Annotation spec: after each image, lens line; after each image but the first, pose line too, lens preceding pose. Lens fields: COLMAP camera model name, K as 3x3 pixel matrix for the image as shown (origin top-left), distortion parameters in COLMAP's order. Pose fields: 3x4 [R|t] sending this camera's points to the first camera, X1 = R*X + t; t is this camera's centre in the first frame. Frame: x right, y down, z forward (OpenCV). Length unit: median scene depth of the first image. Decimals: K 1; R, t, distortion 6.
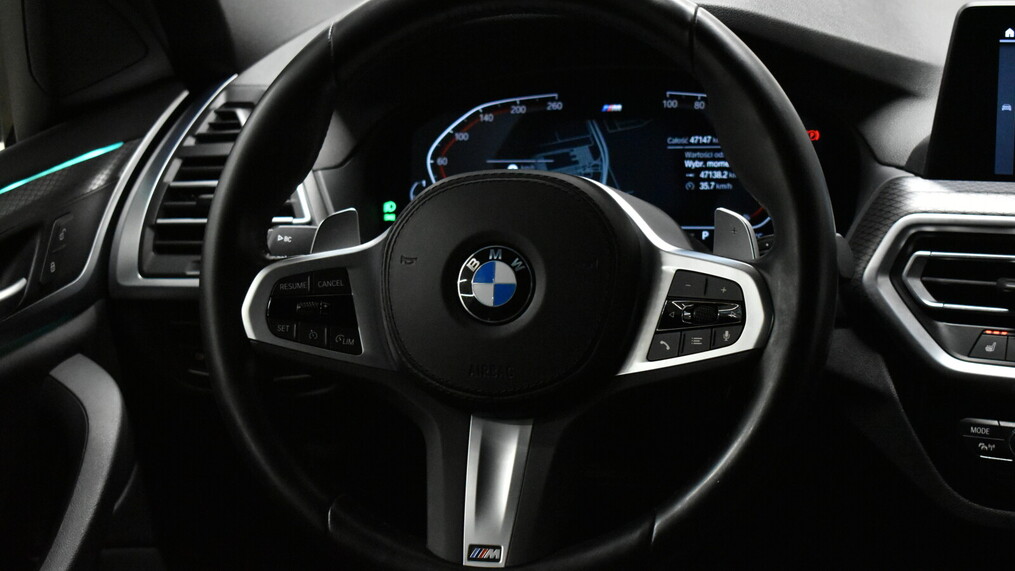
lens RADIAL K [[1831.1, 0, 506.5], [0, 1831.1, 282.2], [0, 0, 1]] dist [-0.043626, 0.000000]
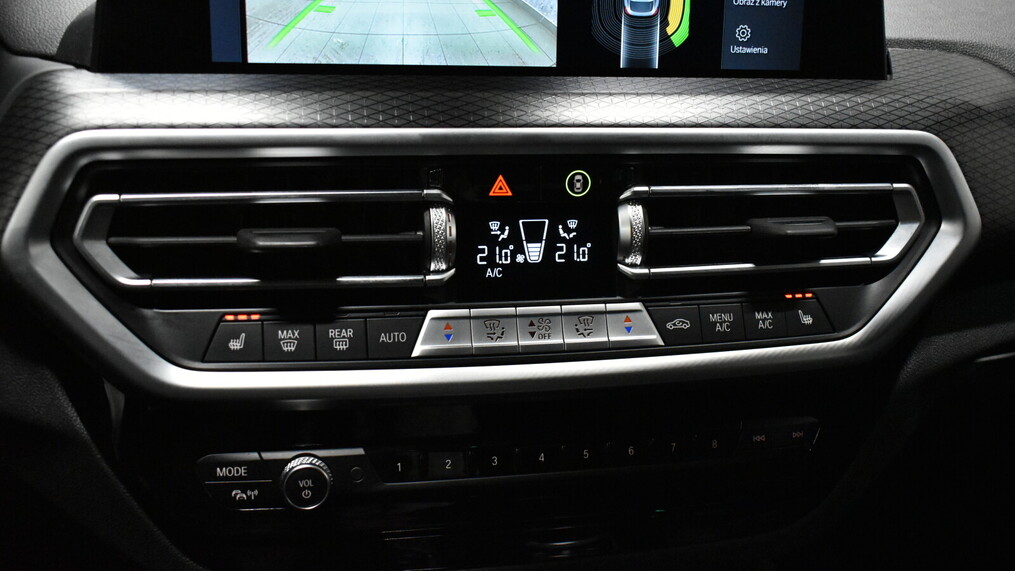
lens RADIAL K [[1002.2, 0, 508.4], [0, 1002.2, 284.5], [0, 0, 1]] dist [-0.029739, 0.000000]
pose [[0.801360, -0.123390, 0.585318, 0.138361], [0.062330, 0.990392, 0.123448, -0.019527], [-0.594926, -0.062444, 0.801351, 0.654493]]
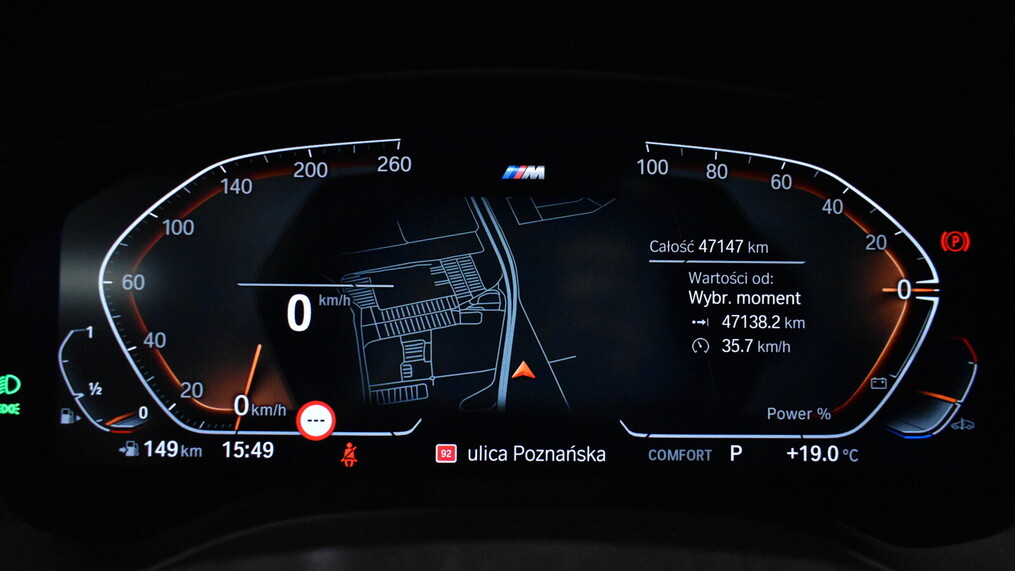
lens RADIAL K [[764.1, 0, 500.7], [0, 764.1, 289.7], [0, 0, 1]] dist [-0.025133, 0.007628]
pose [[0.951681, -0.010322, 0.306916, -0.007795], [0.002173, 0.999636, 0.026880, -0.079142], [-0.307082, -0.024914, 0.951357, 0.913827]]
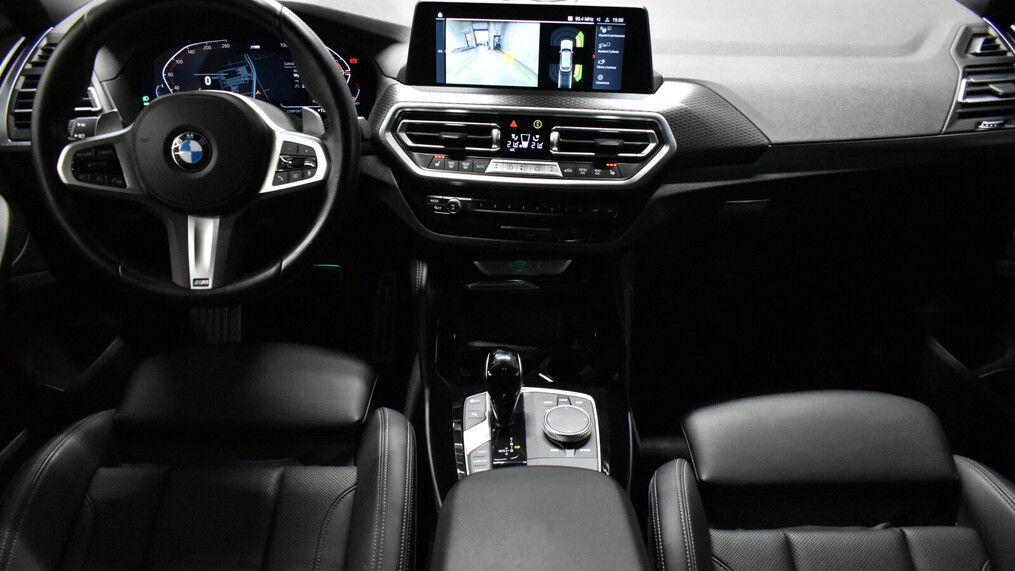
lens RADIAL K [[764.1, 0, 506.2], [0, 764.1, 283.8], [0, 0, 1]] dist [-0.025133, 0.007628]
pose [[0.953070, -0.096899, 0.286824, 0.062215], [0.019796, 0.965315, 0.260336, -0.061972], [-0.302102, -0.242440, 0.921931, 0.078758]]
